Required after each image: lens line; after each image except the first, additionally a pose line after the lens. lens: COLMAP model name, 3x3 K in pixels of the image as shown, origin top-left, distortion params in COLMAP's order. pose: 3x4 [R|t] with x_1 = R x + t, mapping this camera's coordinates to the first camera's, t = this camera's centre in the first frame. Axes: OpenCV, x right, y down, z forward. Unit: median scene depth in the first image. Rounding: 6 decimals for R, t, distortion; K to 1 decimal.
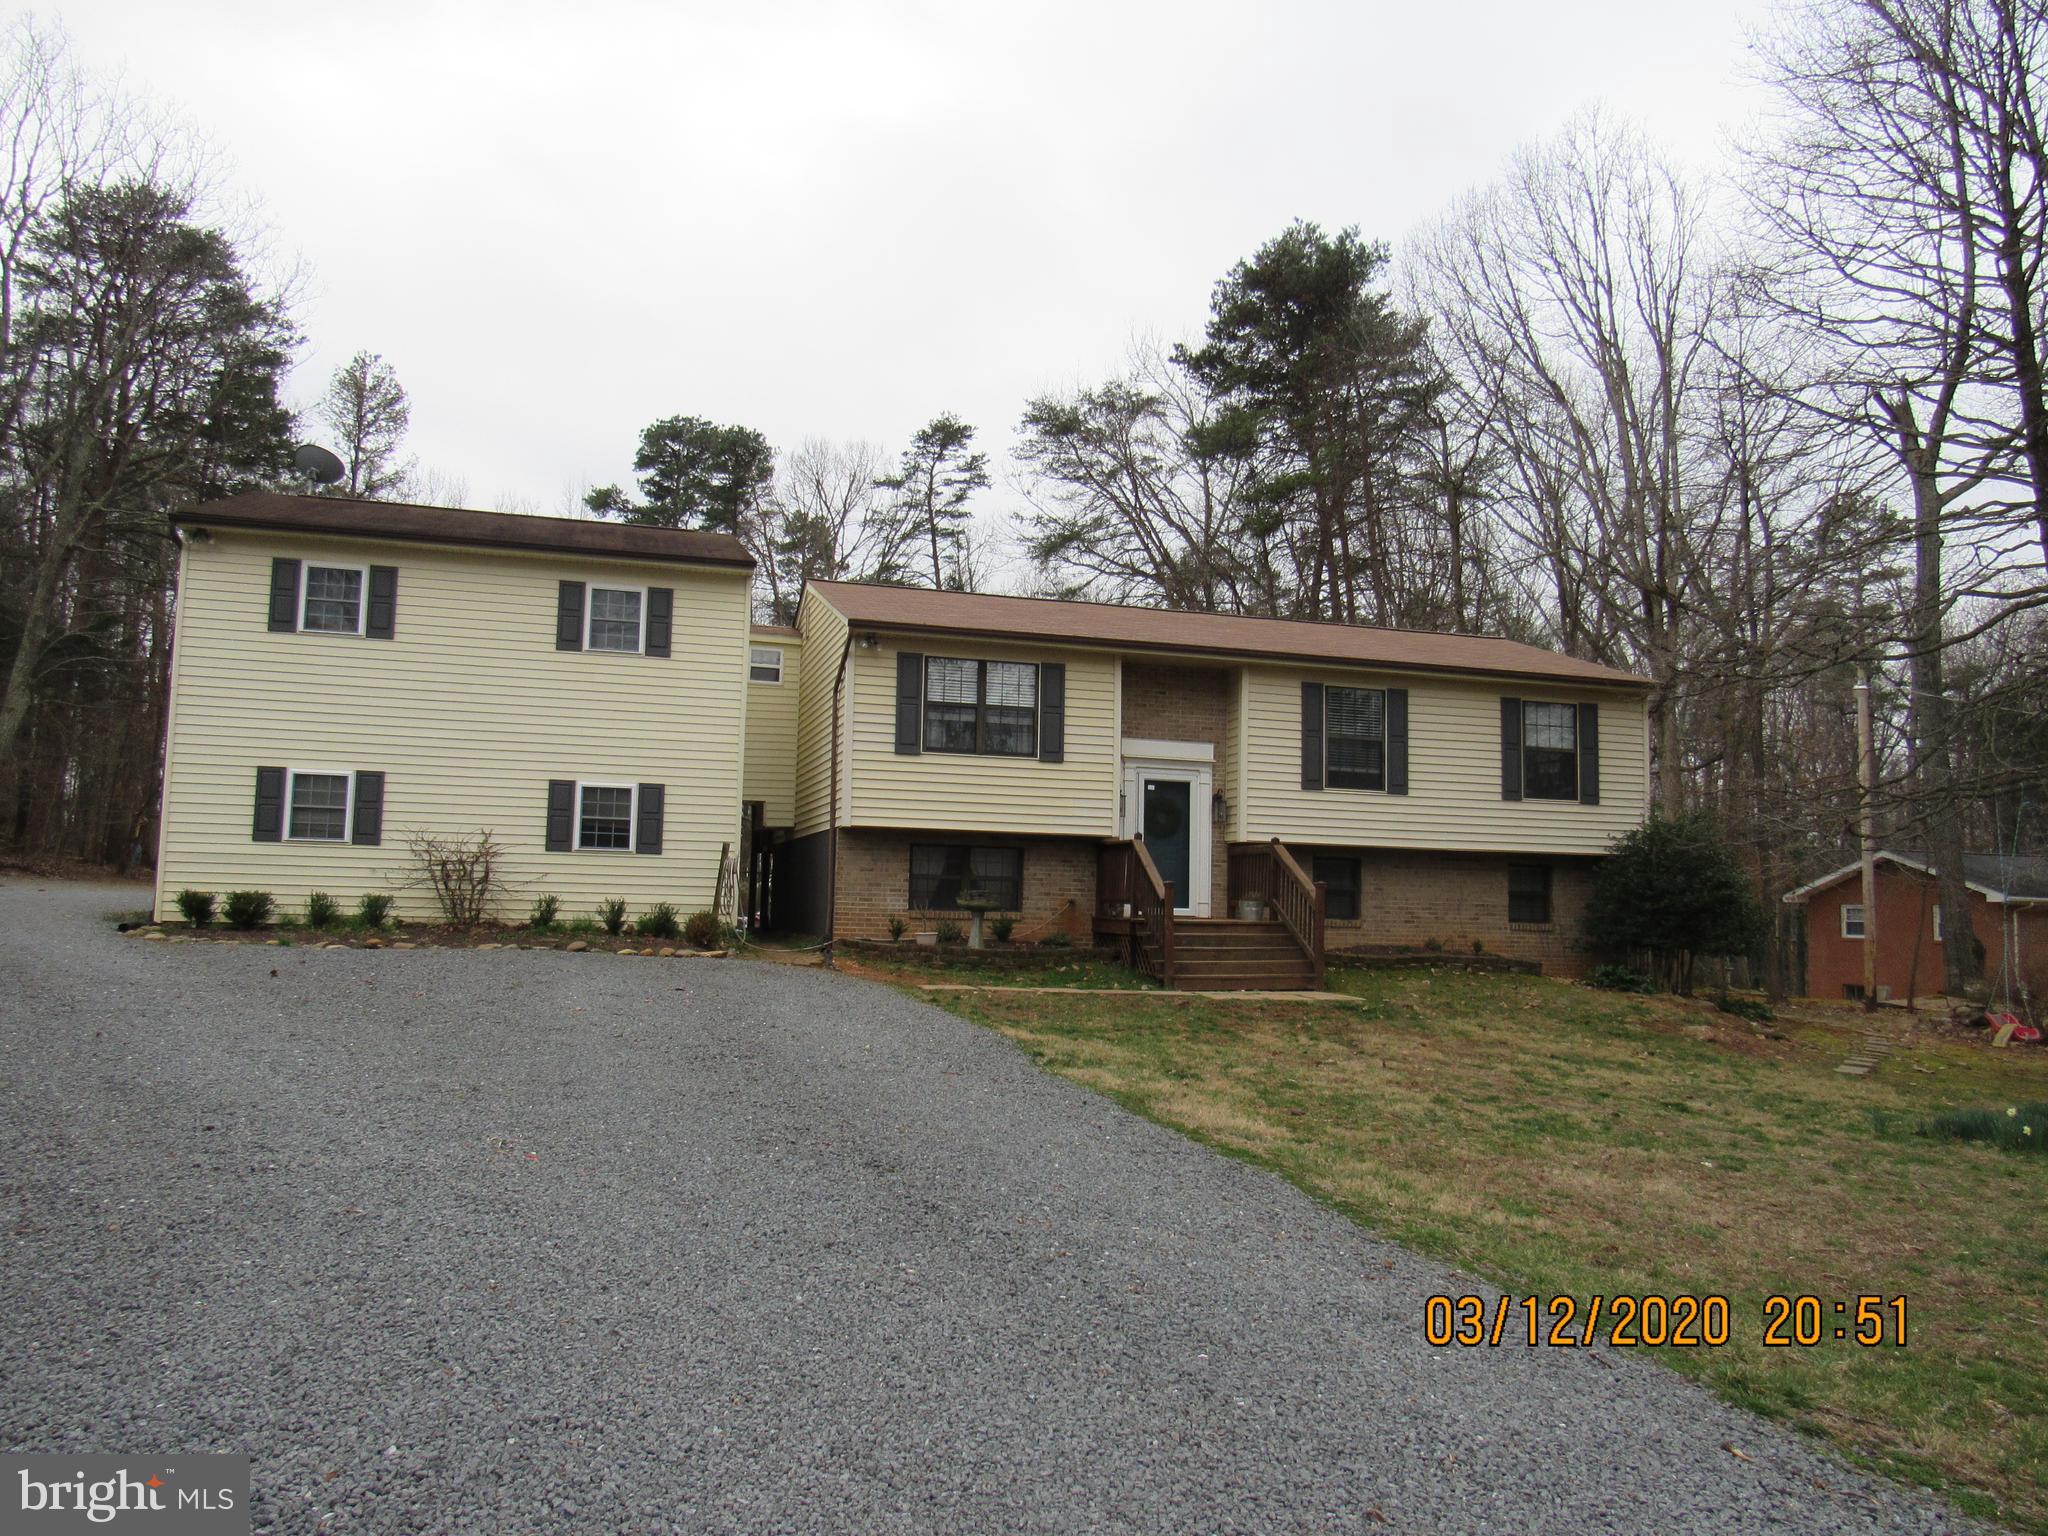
lens RADIAL K [[1467.6, 0, 1024.0], [0, 1467.6, 768.0], [0, 0, 1]] dist [-0.037219, 0.005739]
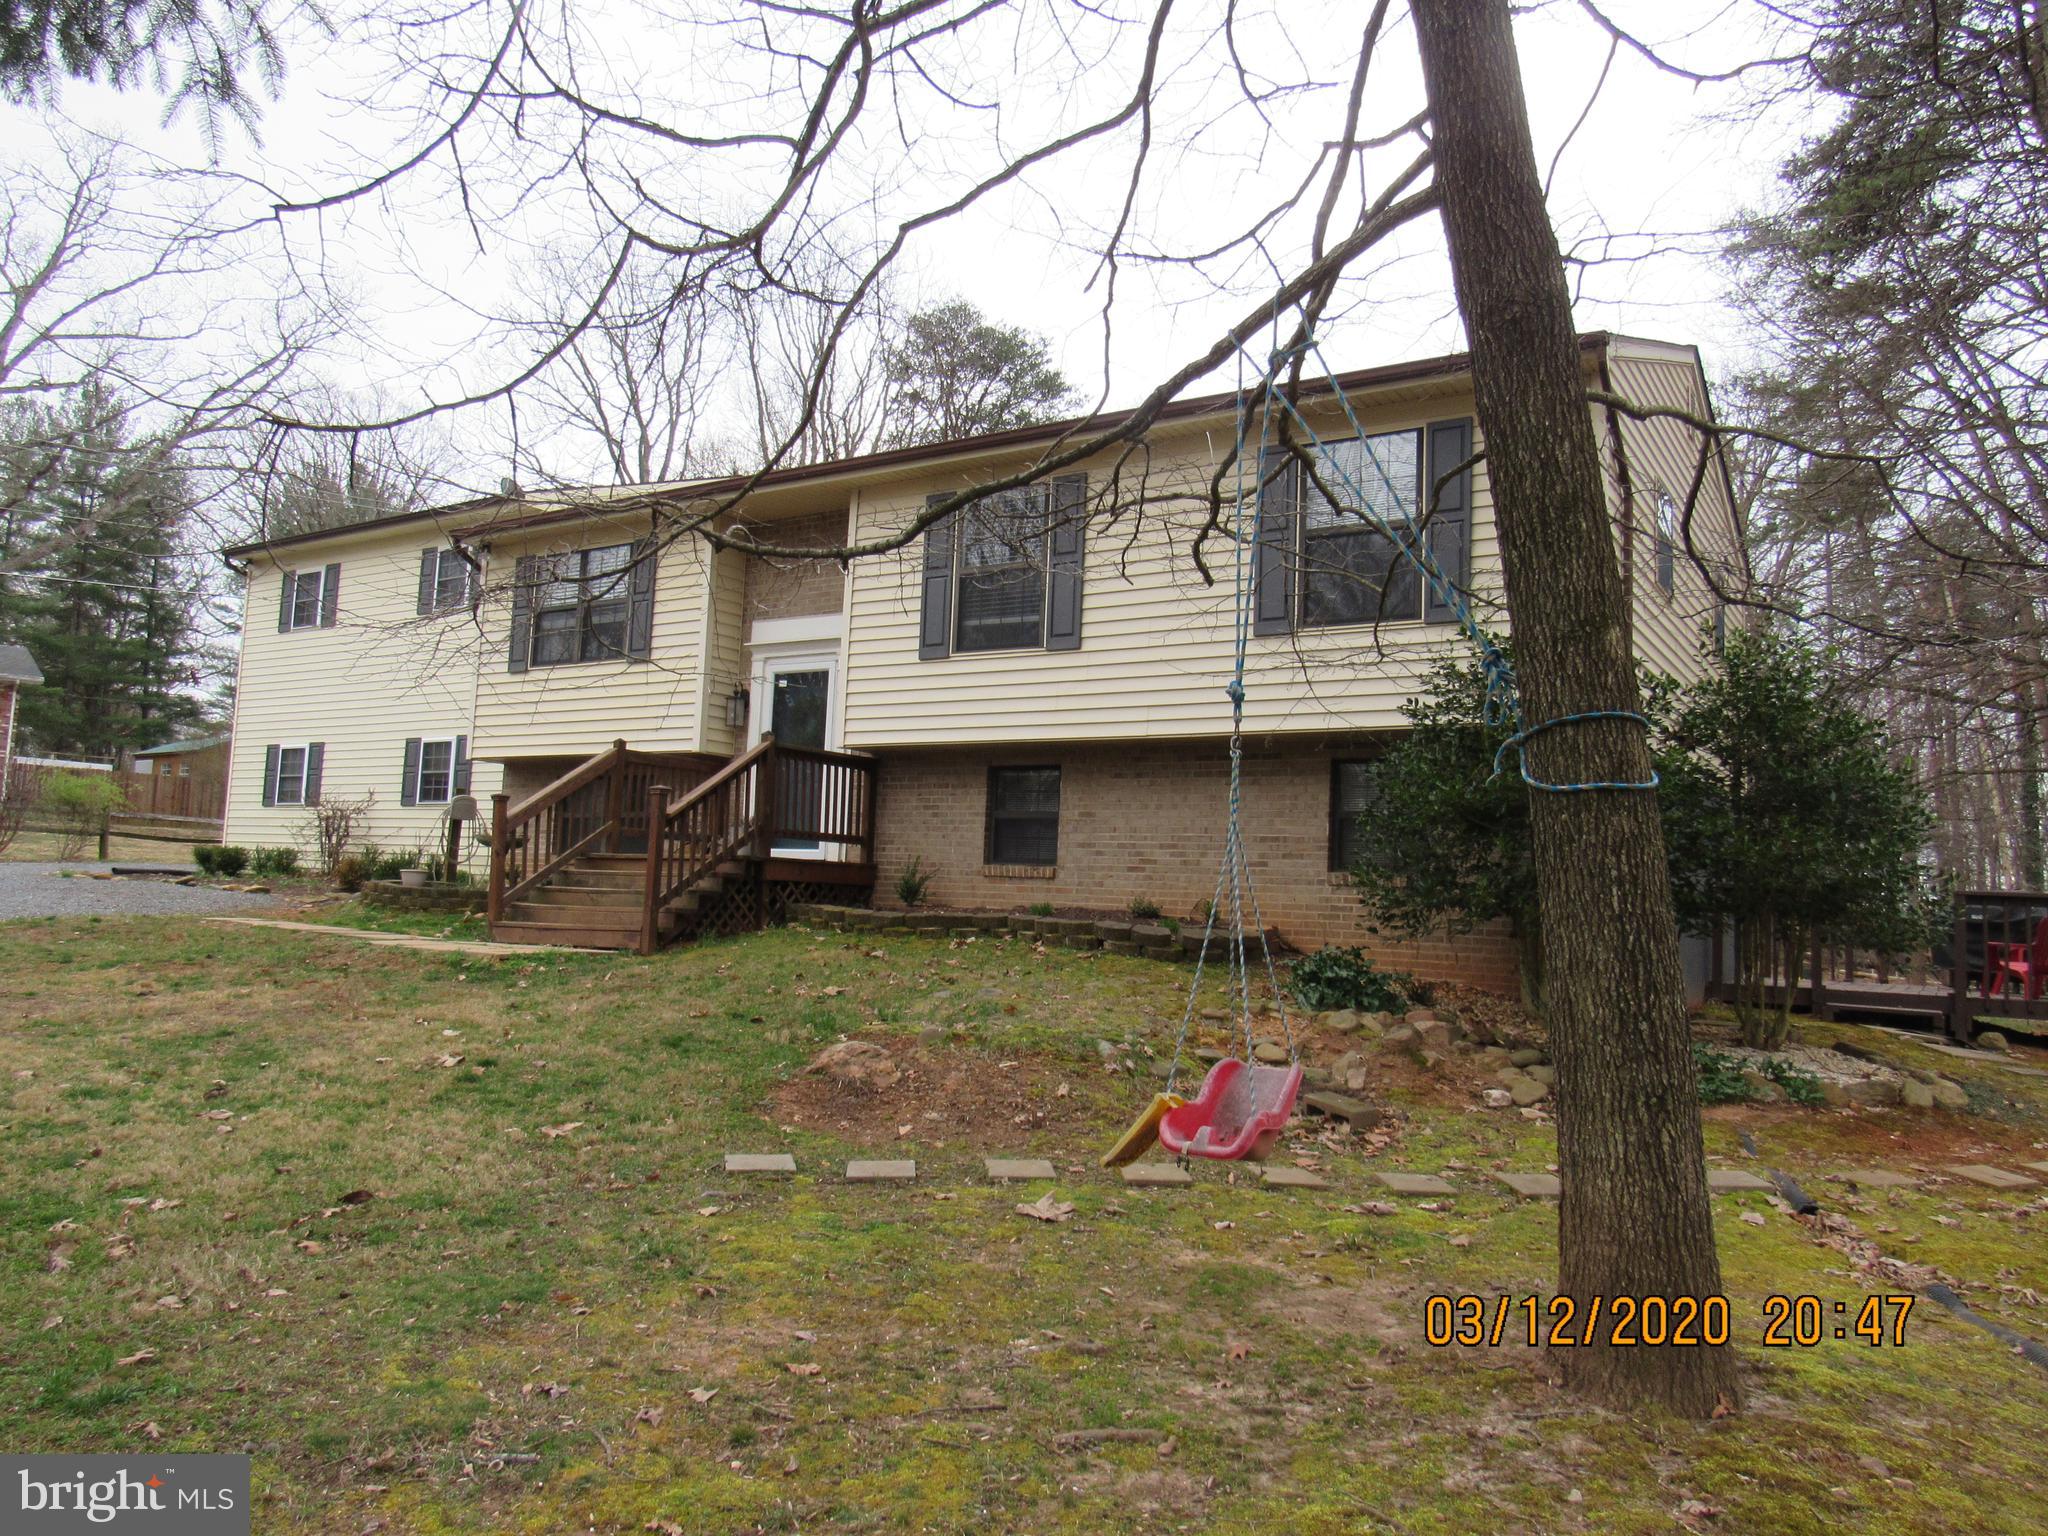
lens RADIAL K [[1467.6, 0, 1024.0], [0, 1467.6, 768.0], [0, 0, 1]] dist [-0.037219, 0.005739]
pose [[0.647174, -0.070734, -0.759054, 0.733050], [0.043070, 0.997488, -0.056230, 0.103822], [0.761125, 0.003698, 0.648595, 0.638792]]
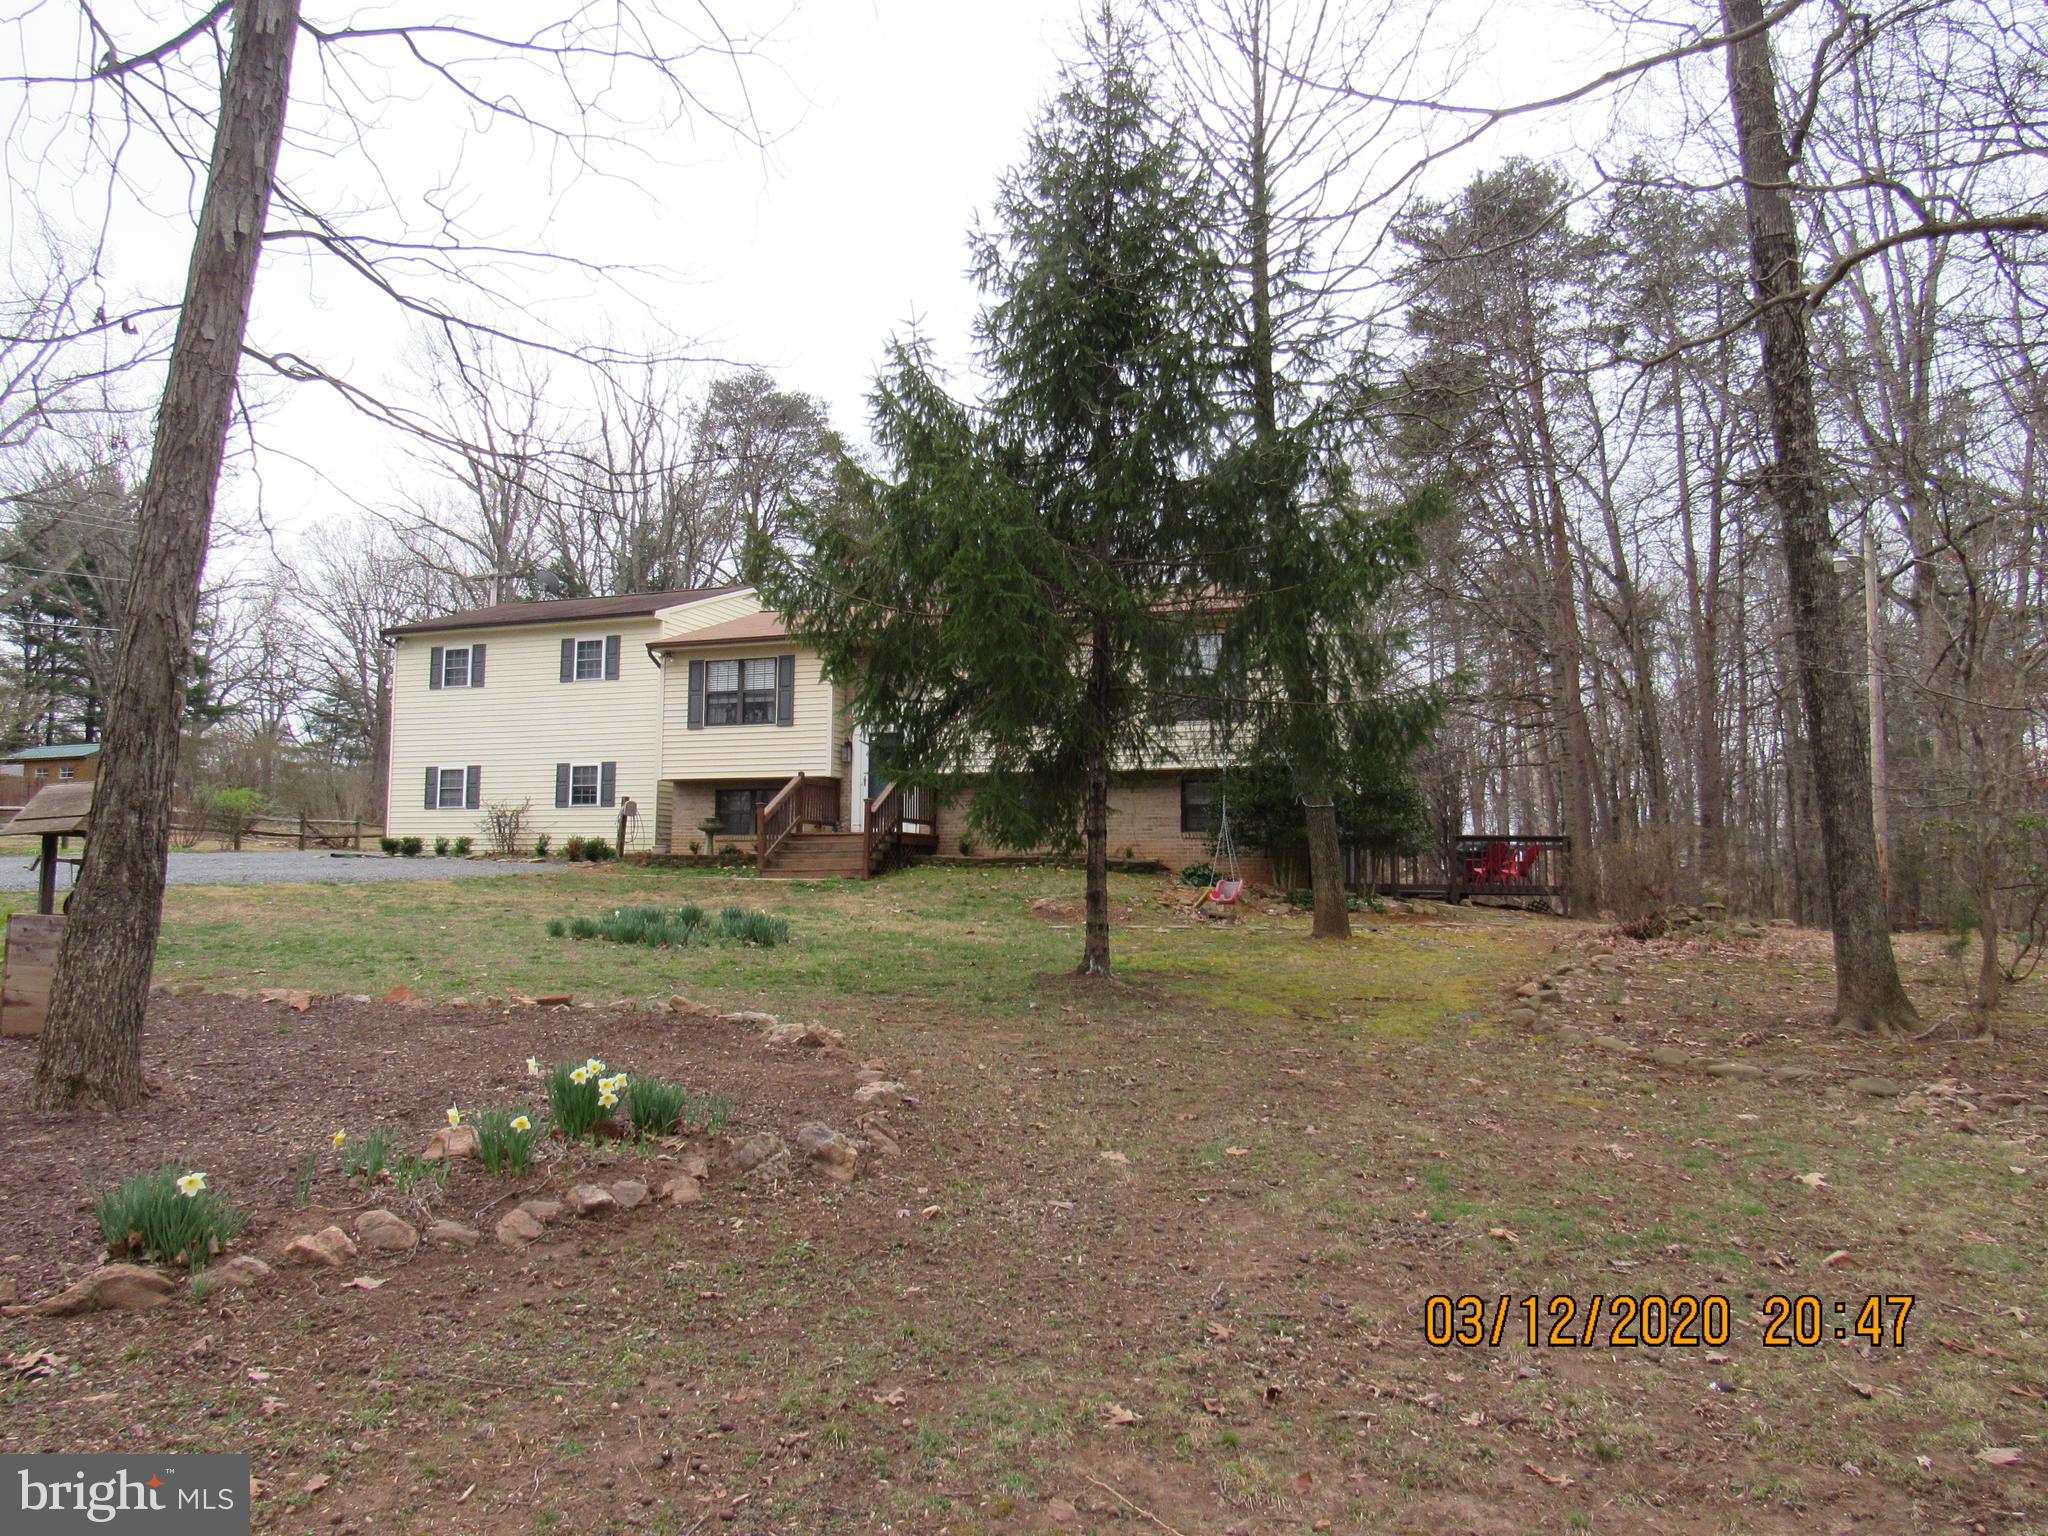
lens RADIAL K [[1467.6, 0, 1024.0], [0, 1467.6, 768.0], [0, 0, 1]] dist [-0.037219, 0.005739]
pose [[0.802465, -0.067559, -0.592862, 1.015687], [0.067529, 0.997469, -0.022263, 0.081314], [0.592865, -0.022169, 0.804996, 0.005061]]
